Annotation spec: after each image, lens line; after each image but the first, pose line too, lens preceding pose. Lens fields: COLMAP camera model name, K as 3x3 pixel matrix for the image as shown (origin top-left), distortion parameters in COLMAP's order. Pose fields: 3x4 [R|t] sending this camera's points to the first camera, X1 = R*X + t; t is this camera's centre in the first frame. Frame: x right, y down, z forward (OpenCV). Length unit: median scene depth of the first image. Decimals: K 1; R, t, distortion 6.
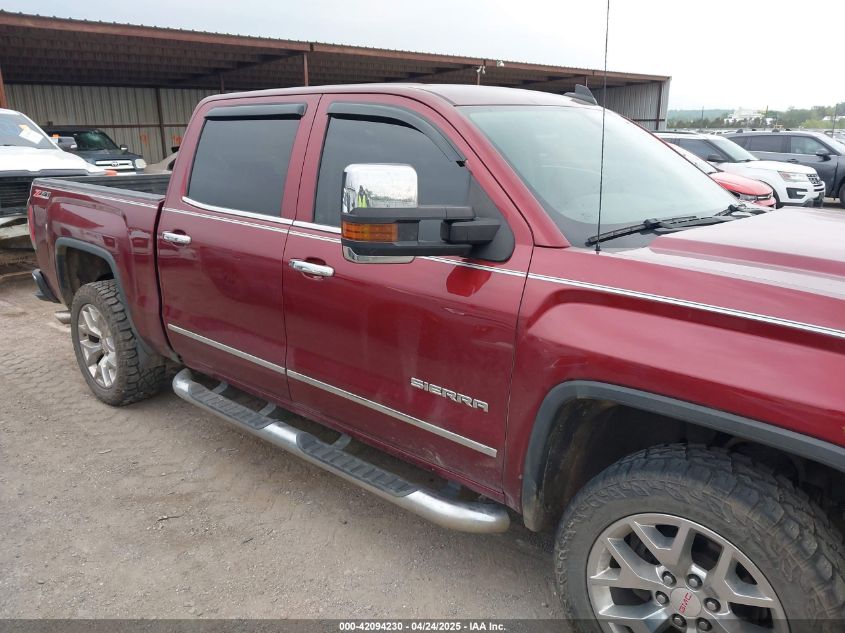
lens RADIAL K [[684.5, 0, 420.6], [0, 684.5, 321.7], [0, 0, 1]] dist [0.033206, -0.039528]
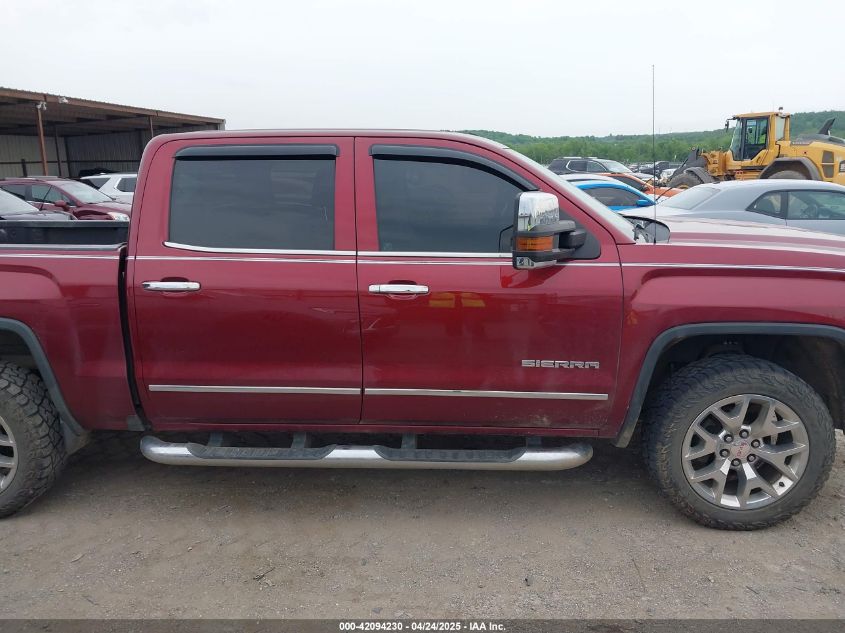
lens RADIAL K [[684.5, 0, 419.3], [0, 684.5, 319.0], [0, 0, 1]] dist [0.033206, -0.039528]
pose [[0.772948, -0.144064, 0.617897, -0.780894], [0.180177, 0.983626, 0.003946, -0.027034], [-0.608348, 0.108281, 0.786249, 0.096220]]
